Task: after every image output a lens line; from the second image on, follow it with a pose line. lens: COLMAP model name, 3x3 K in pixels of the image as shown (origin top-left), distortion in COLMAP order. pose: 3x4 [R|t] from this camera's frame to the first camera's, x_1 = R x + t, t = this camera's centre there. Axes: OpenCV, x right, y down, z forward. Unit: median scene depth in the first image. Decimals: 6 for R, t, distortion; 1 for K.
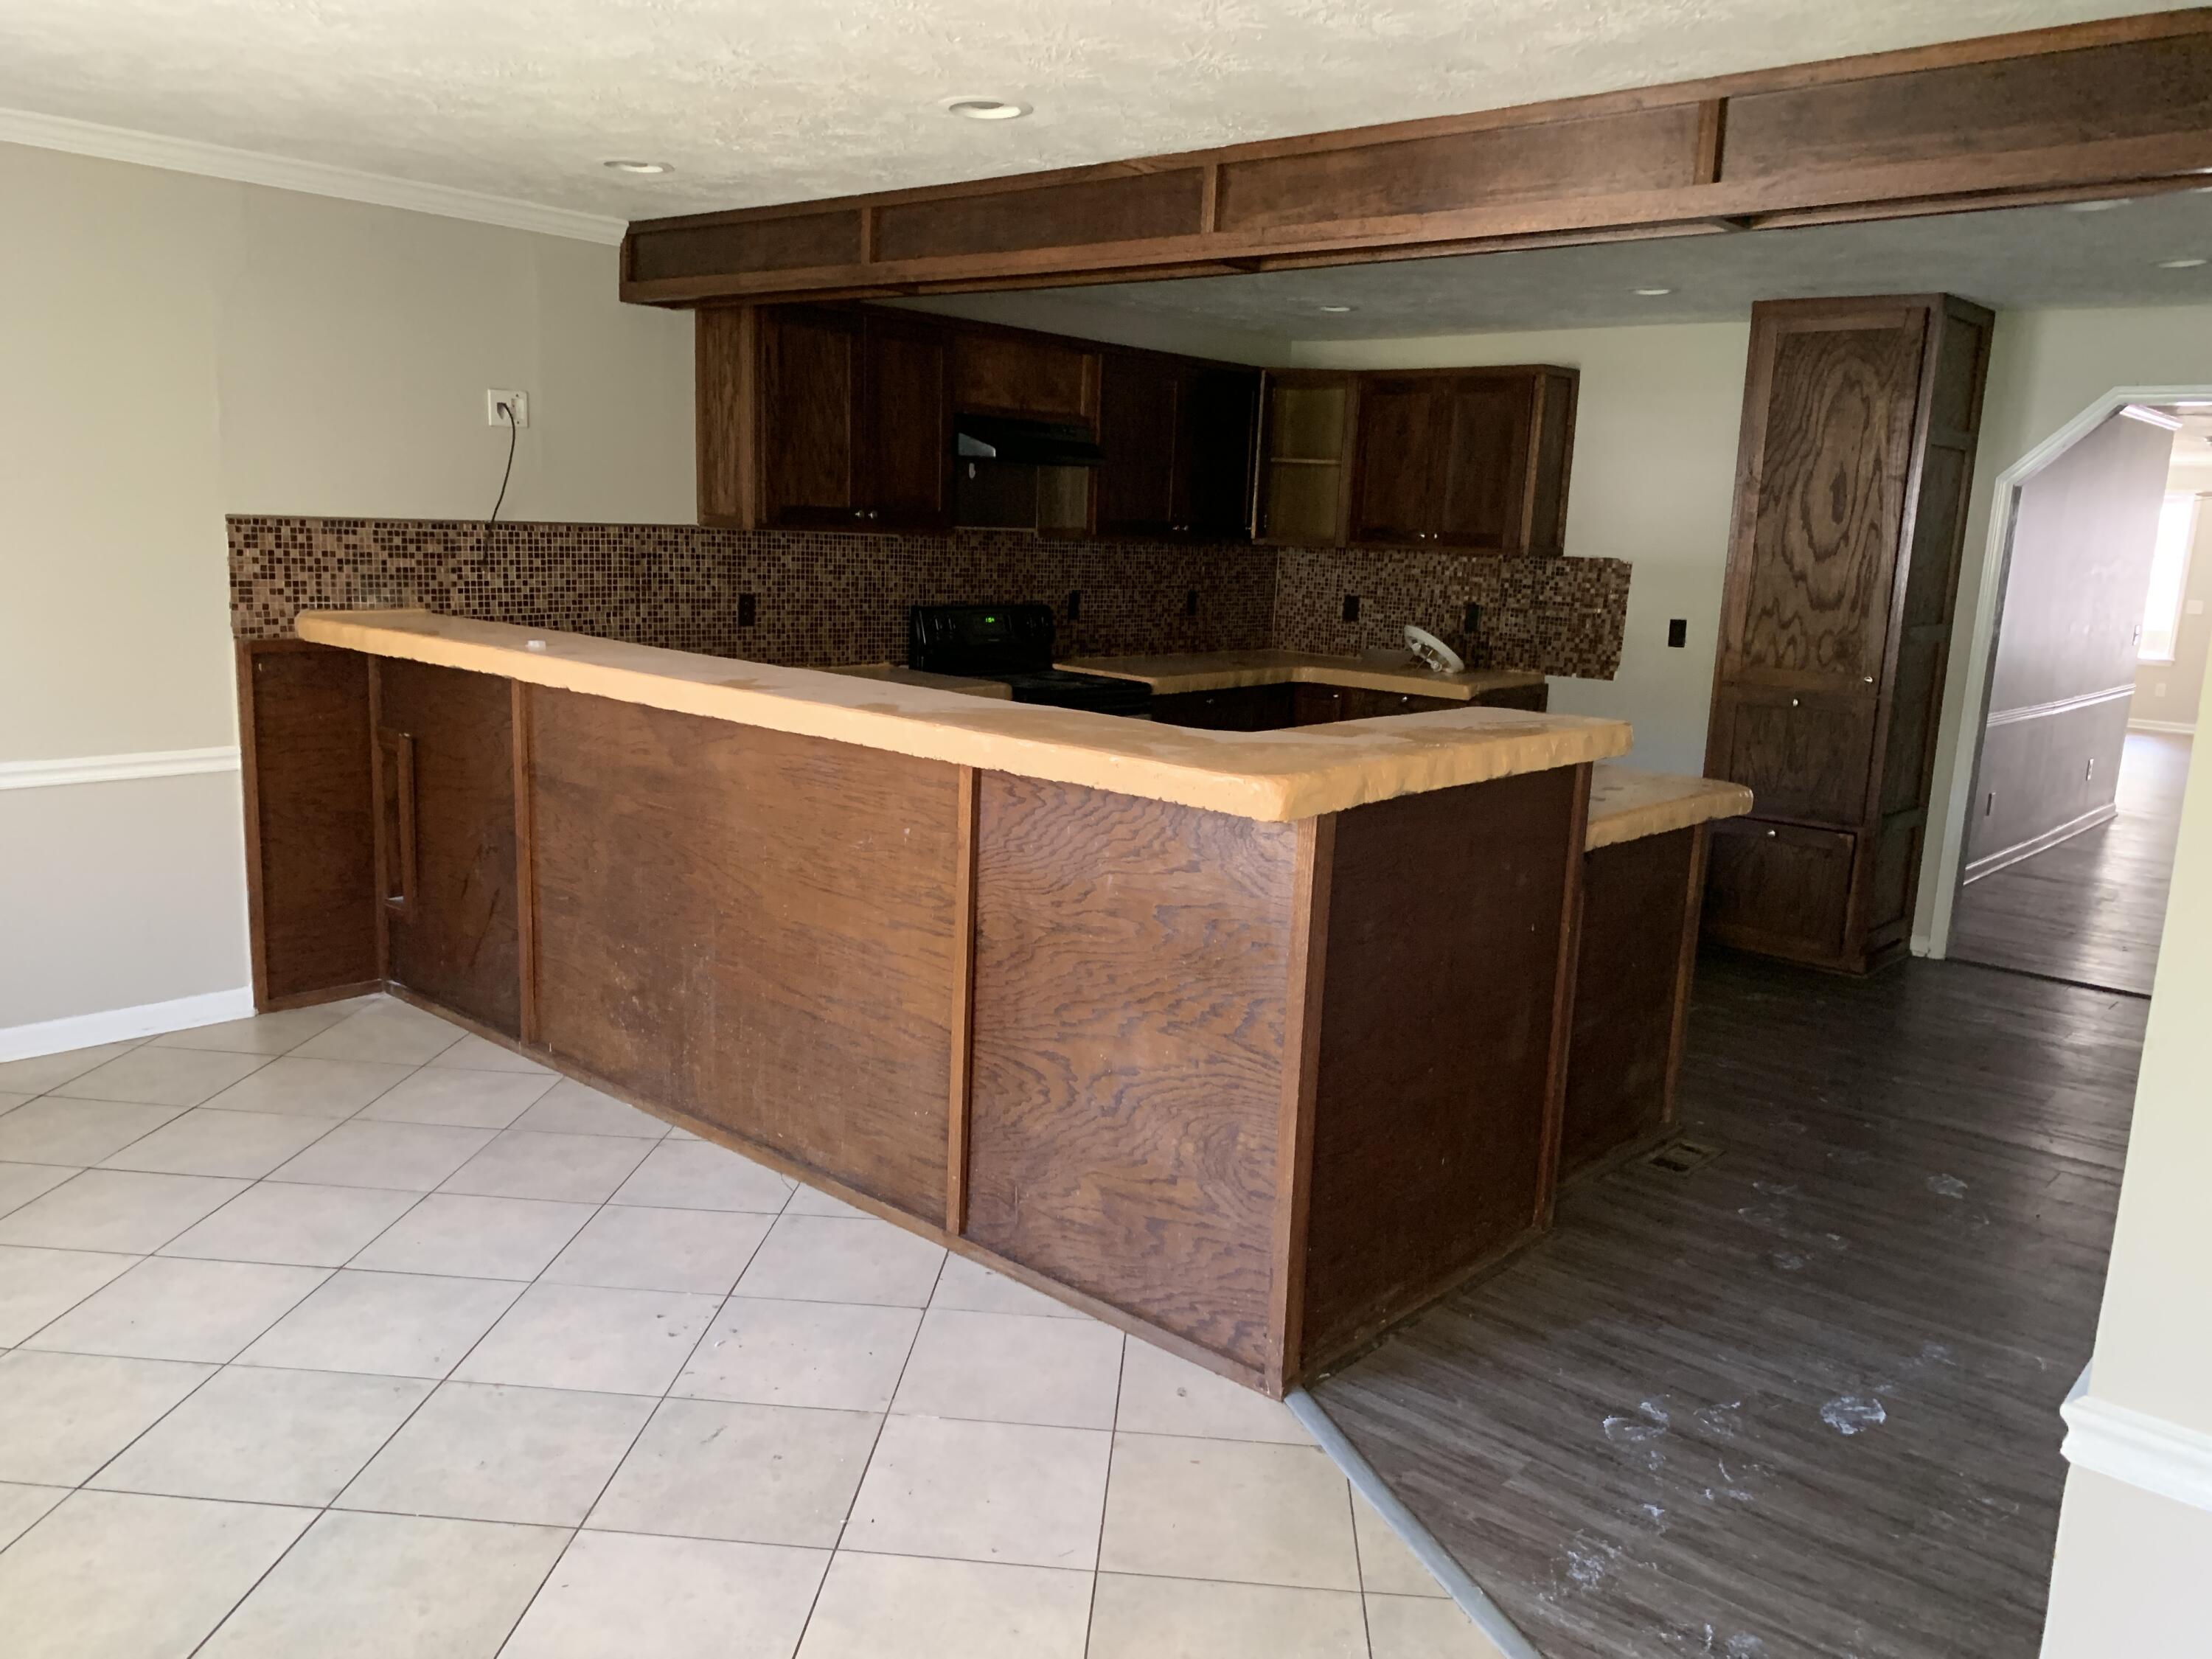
lens RADIAL K [[1691.0, 0, 1109.9], [0, 1691.0, 841.0], [0, 0, 1]] dist [0.028344, -0.034779]
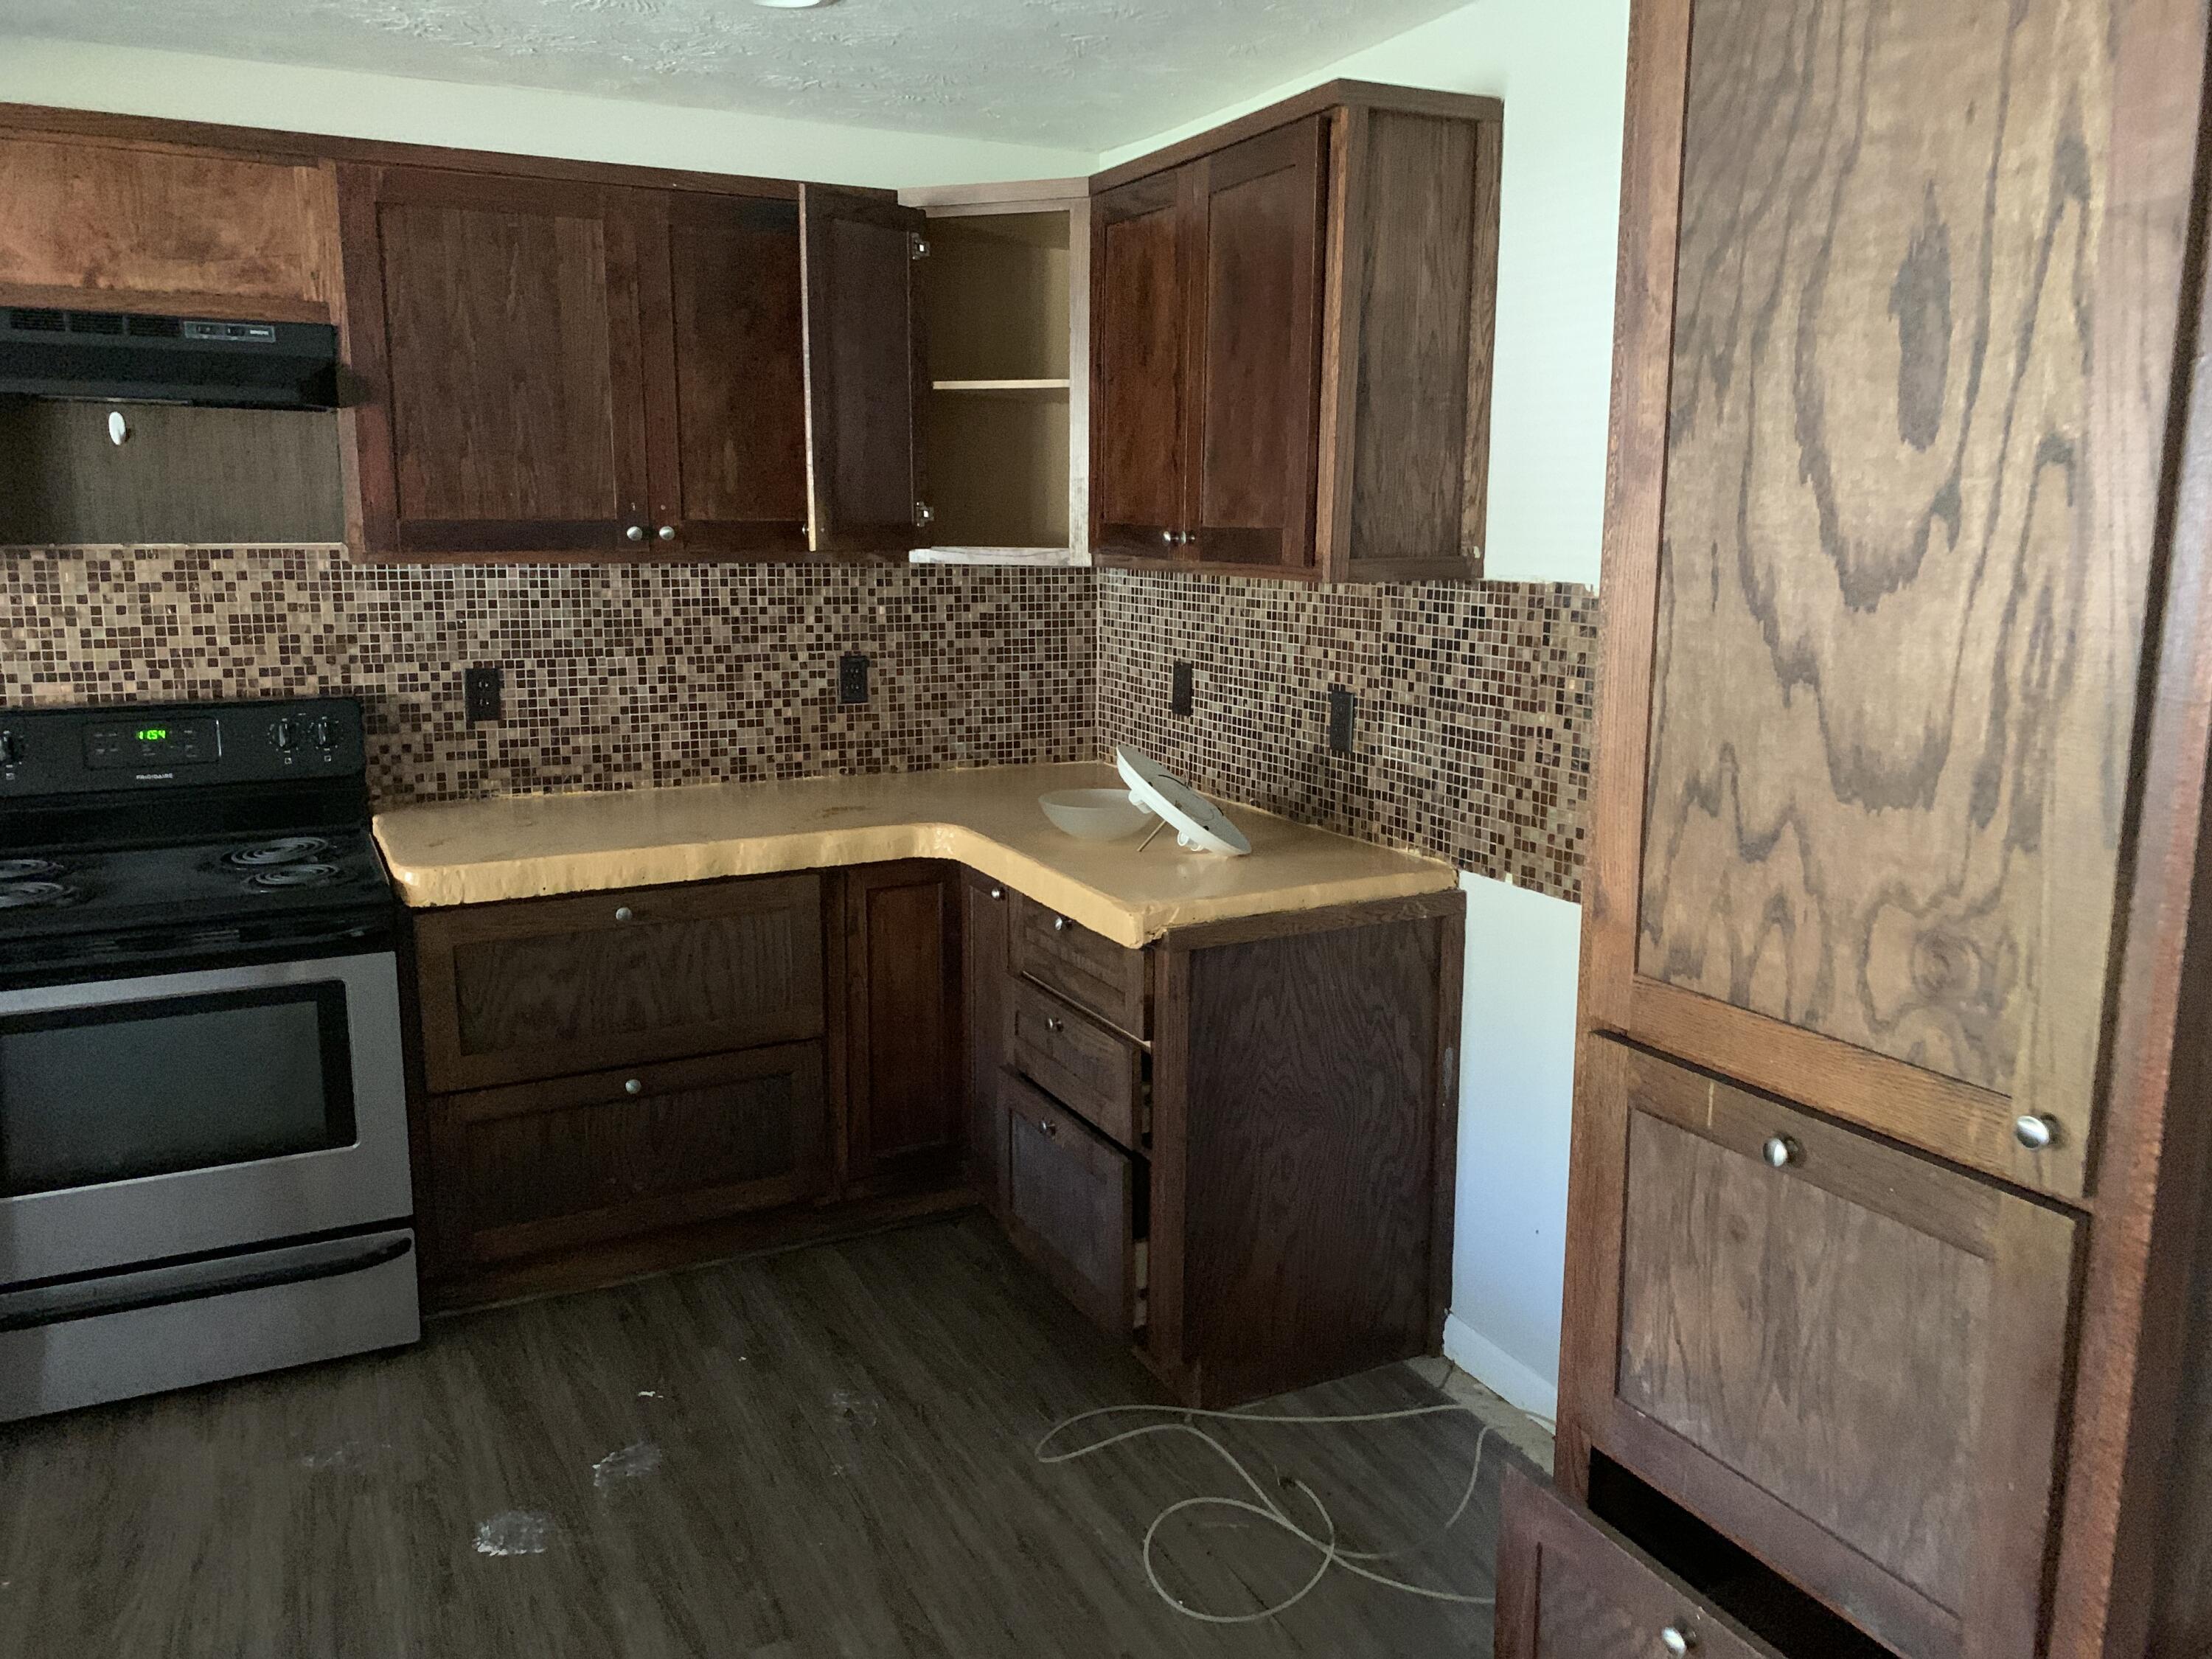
lens RADIAL K [[1691.0, 0, 1099.5], [0, 1691.0, 812.7], [0, 0, 1]] dist [0.028344, -0.034779]
pose [[0.924657, 0.035224, -0.379169, 0.347670], [-0.043719, 0.998948, -0.013813, -0.107396], [0.378284, 0.029349, 0.925224, 0.620216]]
